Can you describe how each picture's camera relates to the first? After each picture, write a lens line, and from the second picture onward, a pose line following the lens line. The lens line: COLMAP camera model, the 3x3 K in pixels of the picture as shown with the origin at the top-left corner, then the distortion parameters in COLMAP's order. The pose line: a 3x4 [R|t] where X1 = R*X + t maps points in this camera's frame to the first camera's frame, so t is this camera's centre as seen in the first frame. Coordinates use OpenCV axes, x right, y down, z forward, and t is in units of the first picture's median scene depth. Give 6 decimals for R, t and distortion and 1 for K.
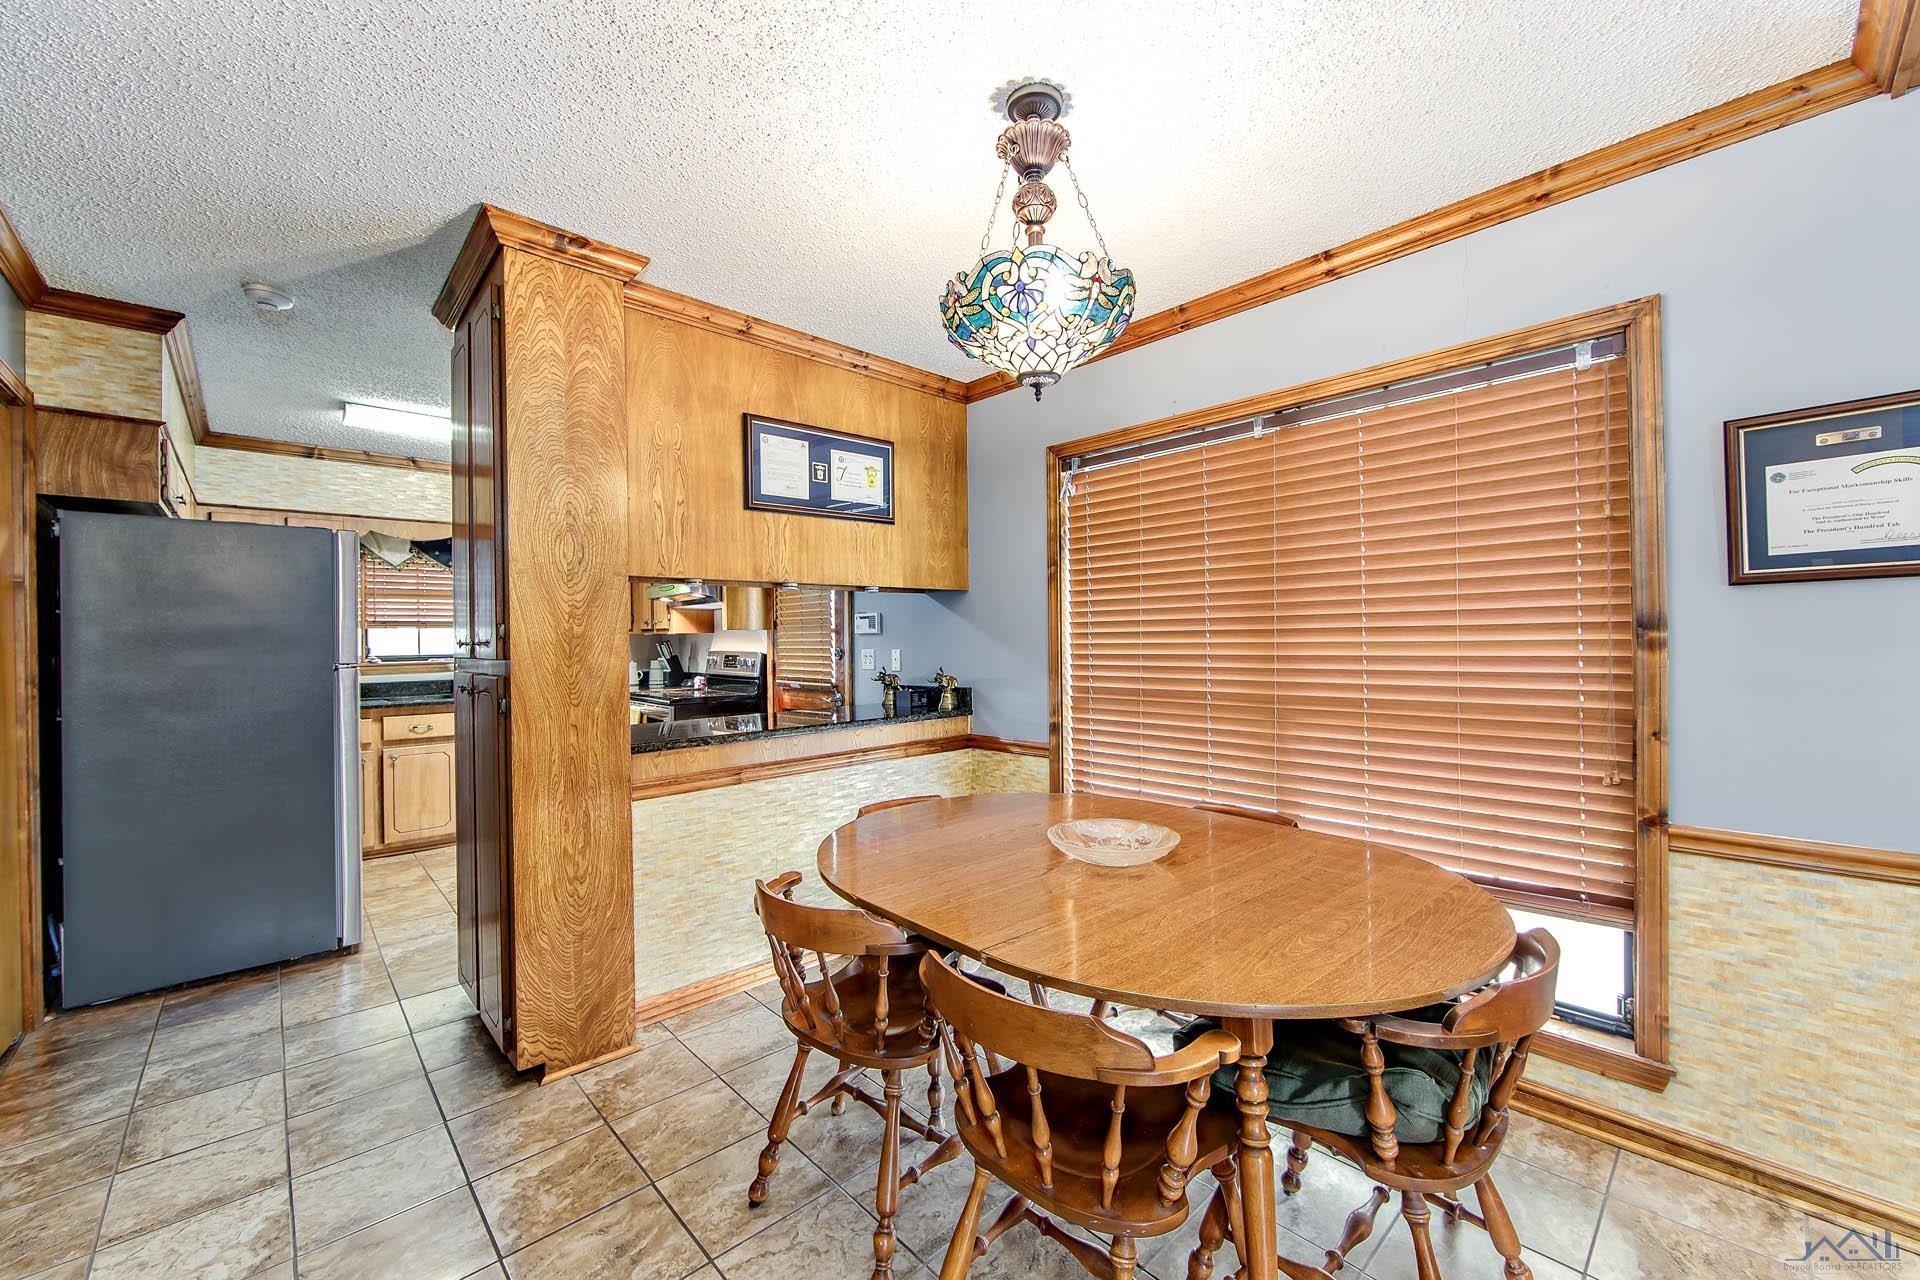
lens RADIAL K [[748.9, 0, 955.8], [0, 748.9, 637.5], [0, 0, 1]] dist [0.000856, 0.000085]
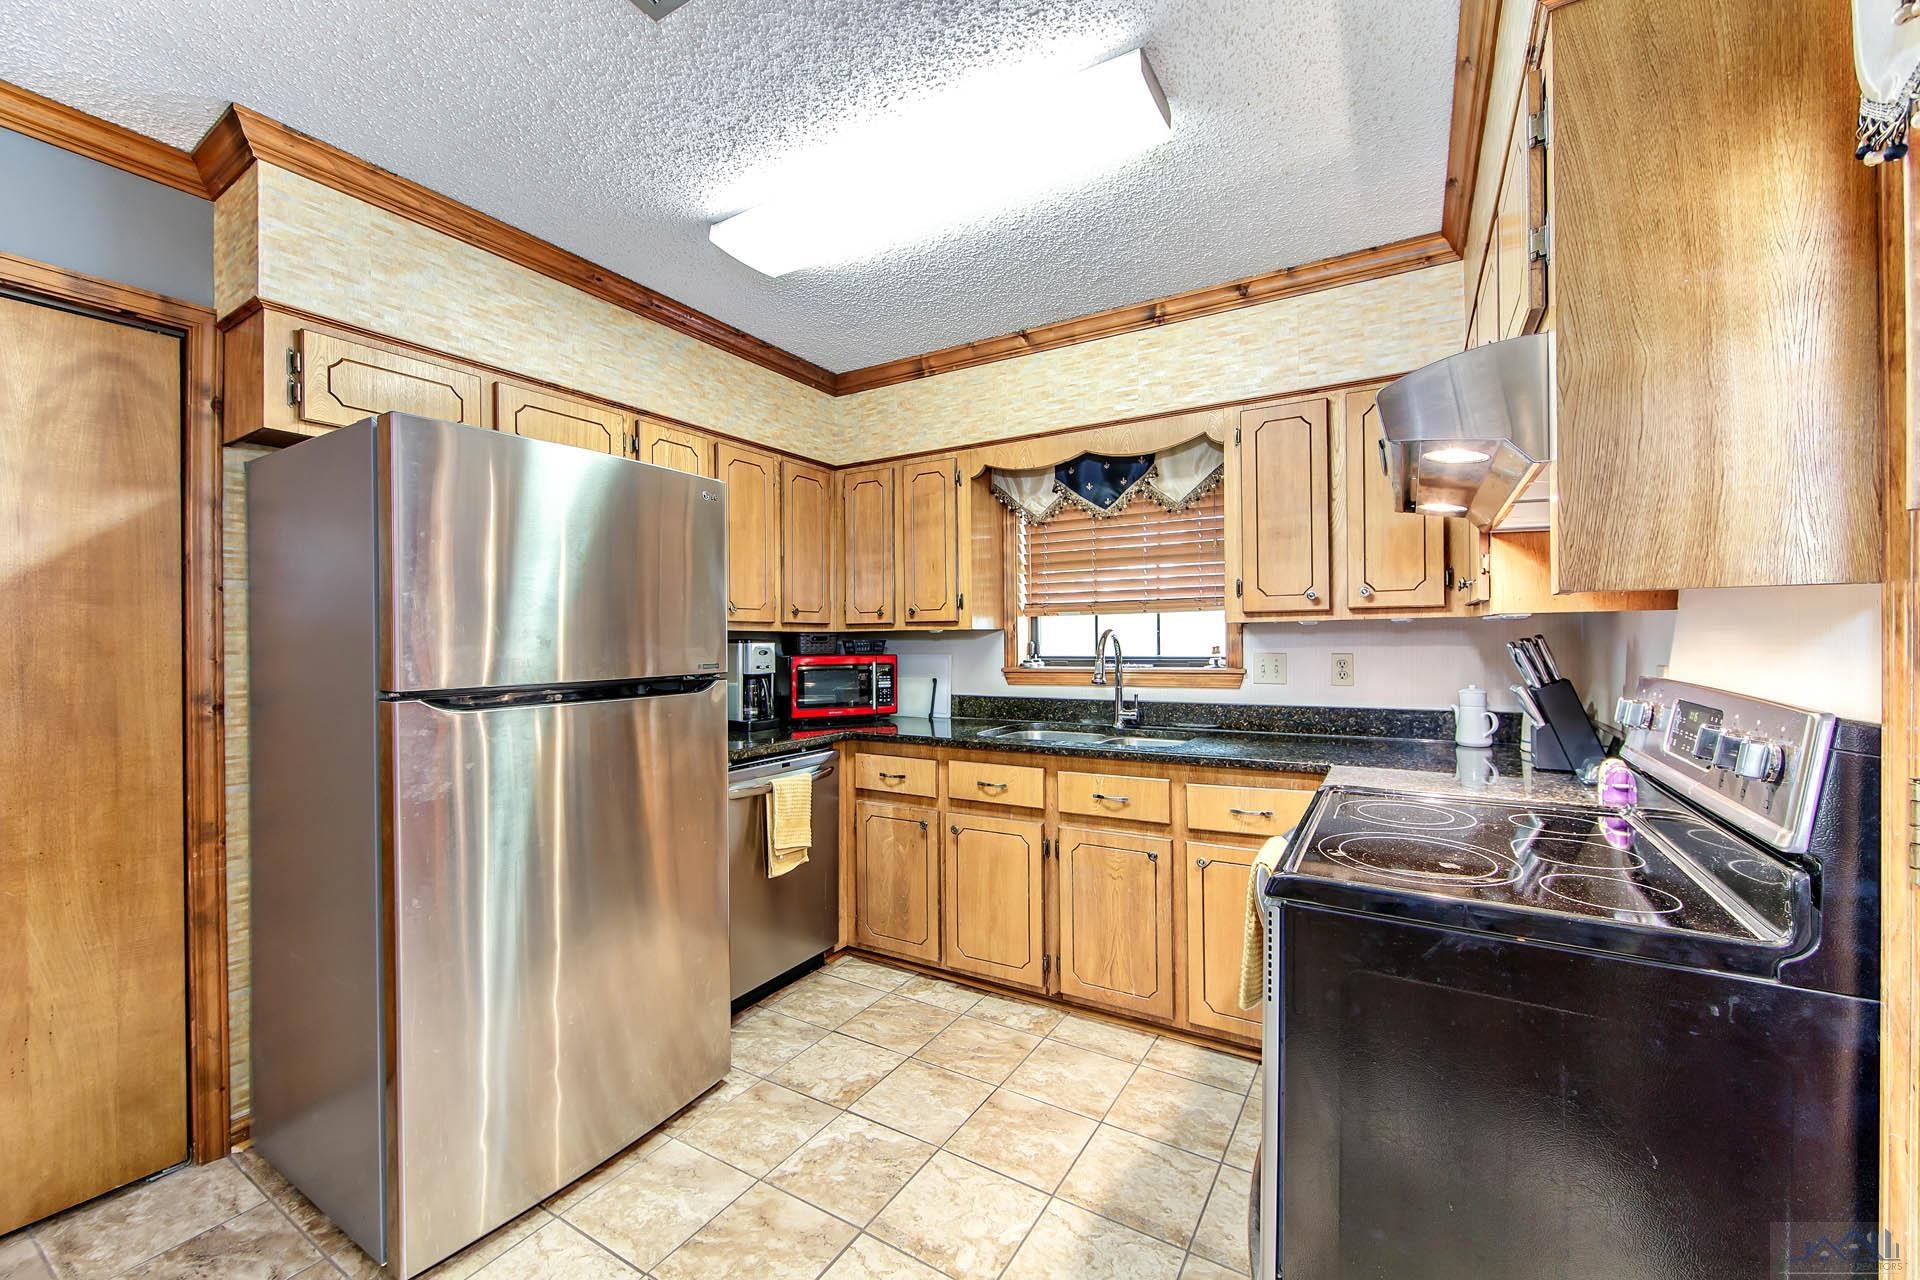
lens RADIAL K [[748.9, 0, 954.4], [0, 748.9, 638.2], [0, 0, 1]] dist [0.000856, 0.000085]
pose [[0.268758, 0.005725, -0.963191, -0.114924], [0.006709, 0.999947, 0.007815, 0.001494], [0.963184, -0.008563, 0.268706, 0.565740]]
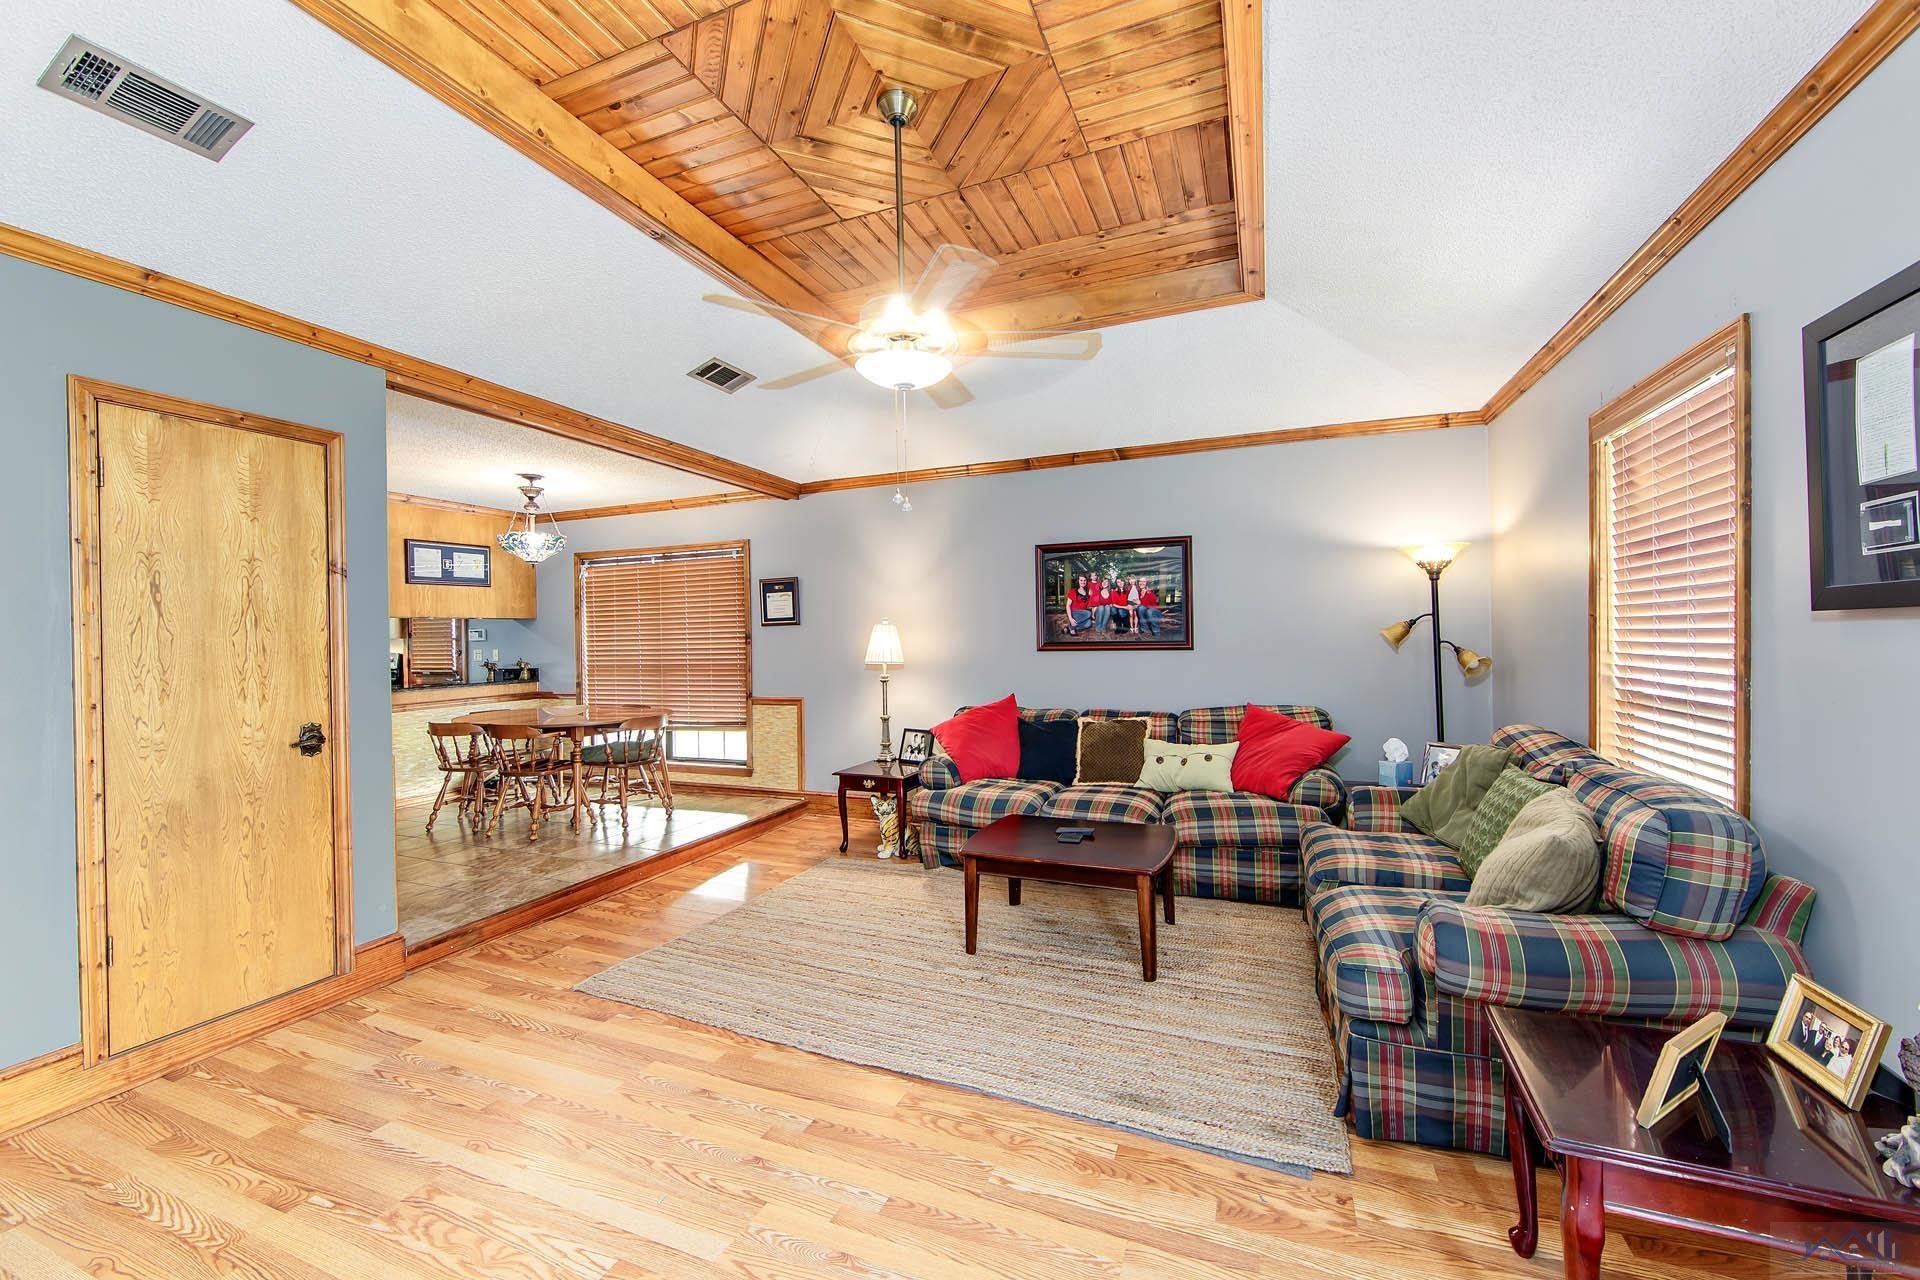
lens RADIAL K [[748.9, 0, 962.0], [0, 748.9, 636.8], [0, 0, 1]] dist [0.000856, 0.000085]
pose [[0.904091, -0.005564, 0.427304, 0.210709], [0.007050, 0.999973, -0.001897, -0.003685], [-0.427282, 0.004728, 0.904106, -1.425648]]
